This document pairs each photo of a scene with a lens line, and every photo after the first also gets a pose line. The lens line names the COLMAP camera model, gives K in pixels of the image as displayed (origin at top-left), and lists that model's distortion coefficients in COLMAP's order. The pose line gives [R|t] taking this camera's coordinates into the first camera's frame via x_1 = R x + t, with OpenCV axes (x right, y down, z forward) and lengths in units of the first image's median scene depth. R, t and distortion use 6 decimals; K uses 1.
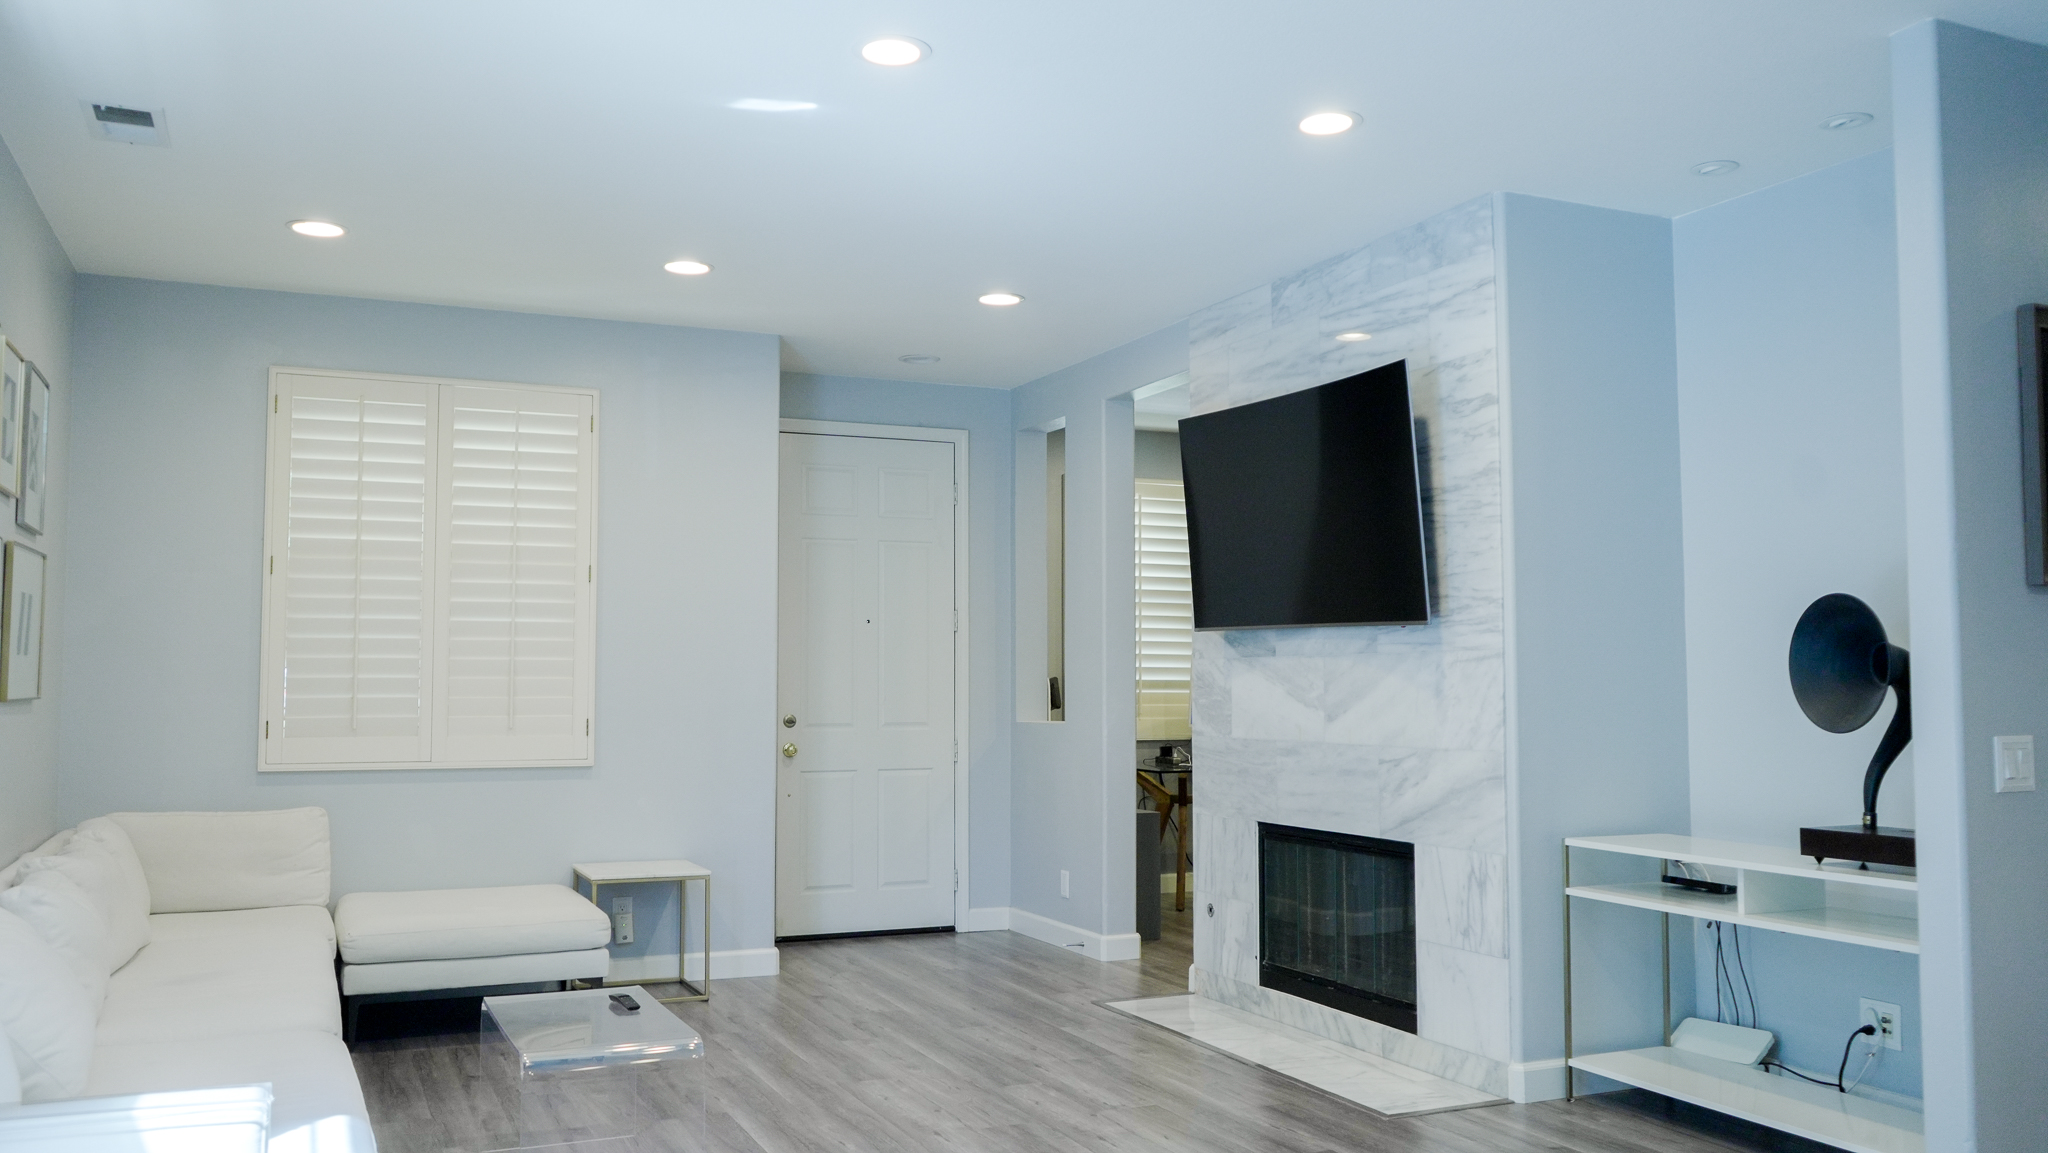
lens RADIAL K [[1619.0, 0, 1029.0], [0, 1619.0, 581.3], [0, 0, 1]] dist [-0.001965, -0.008091]
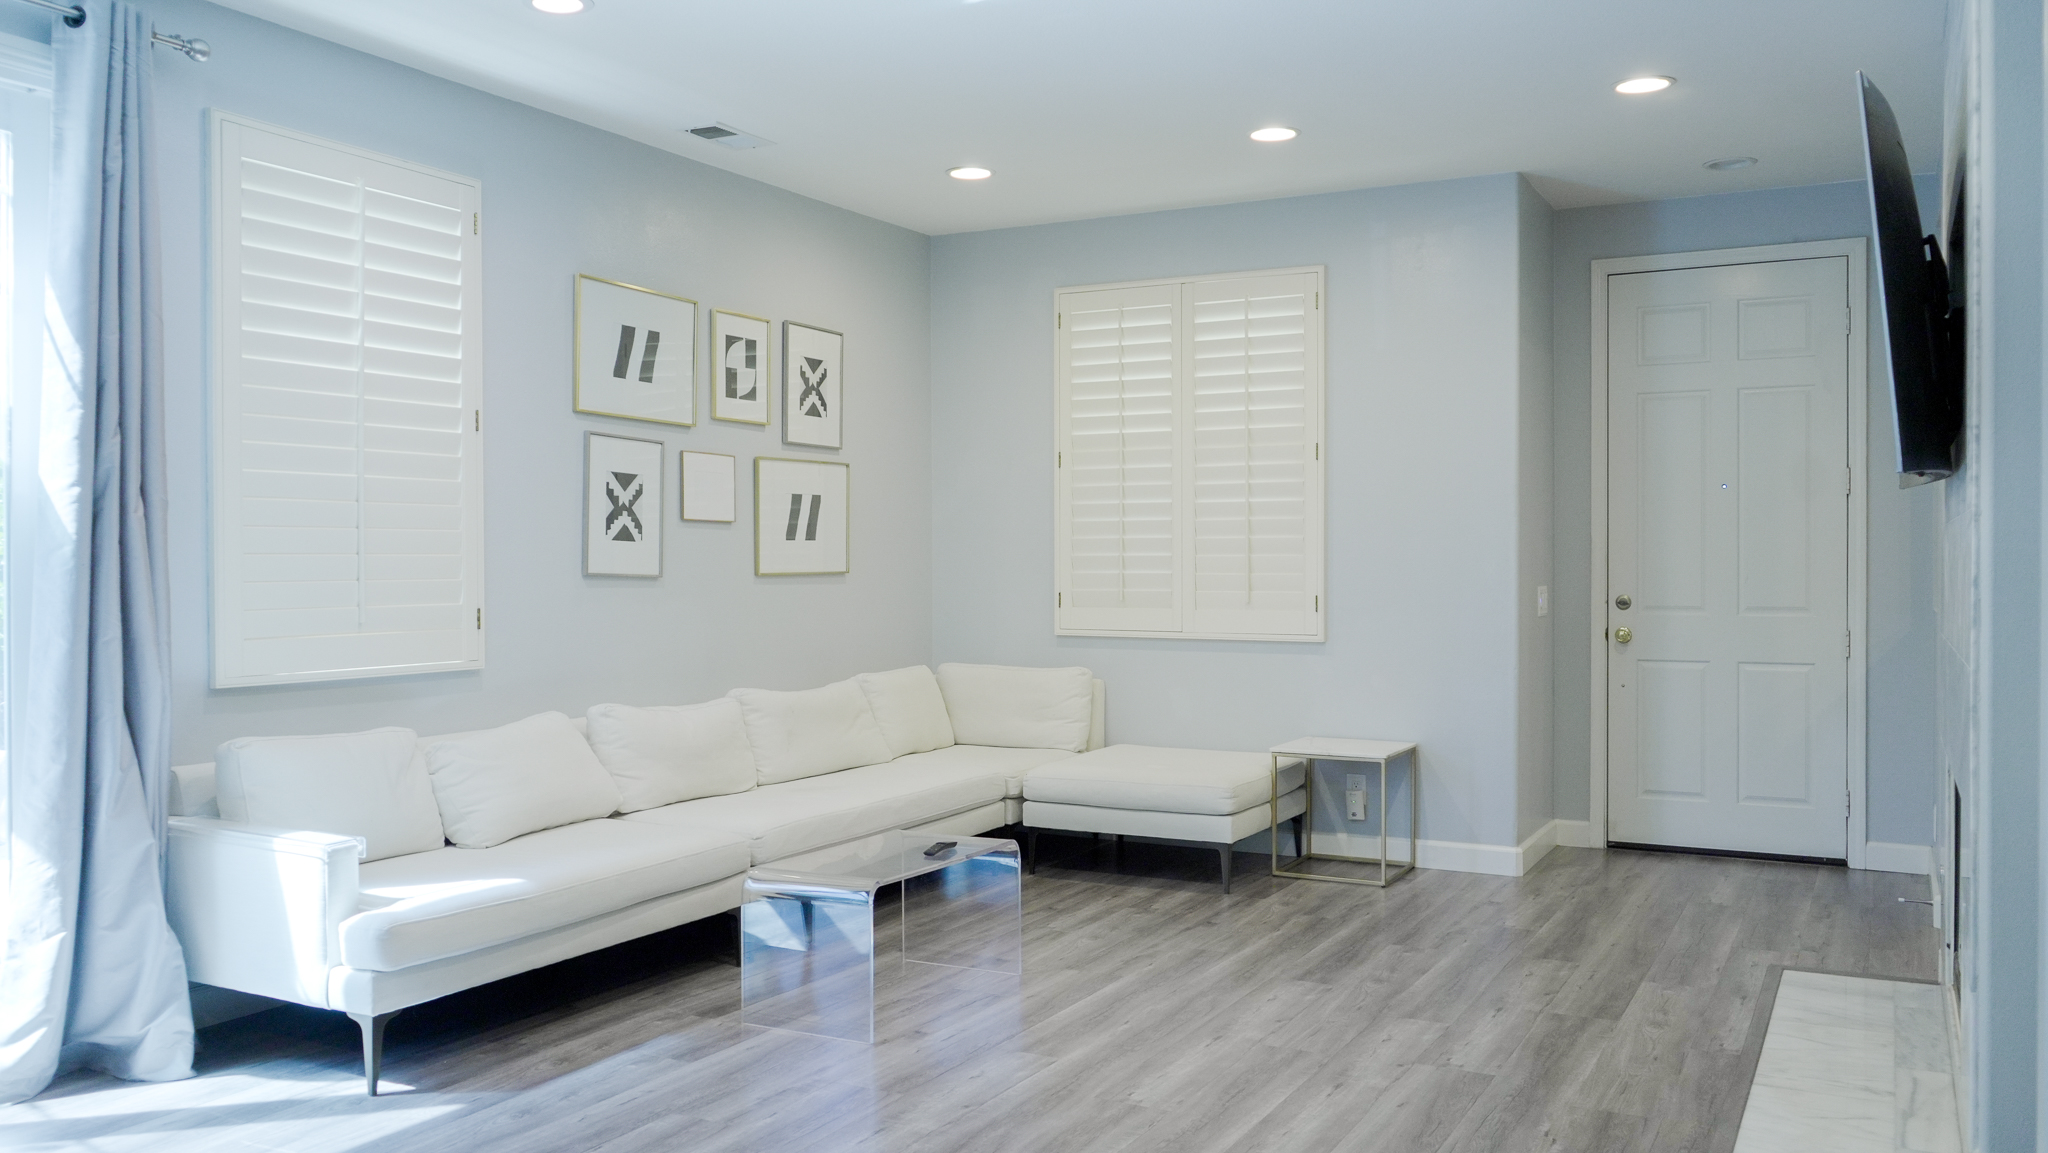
lens RADIAL K [[1670.4, 0, 1013.1], [0, 1670.4, 569.8], [0, 0, 1]] dist [0.003626, 0.002854]
pose [[0.611957, 0.003792, -0.790882, 0.436404], [0.052066, 0.997626, 0.045070, 0.012177], [0.789176, -0.068759, 0.610306, 0.214784]]
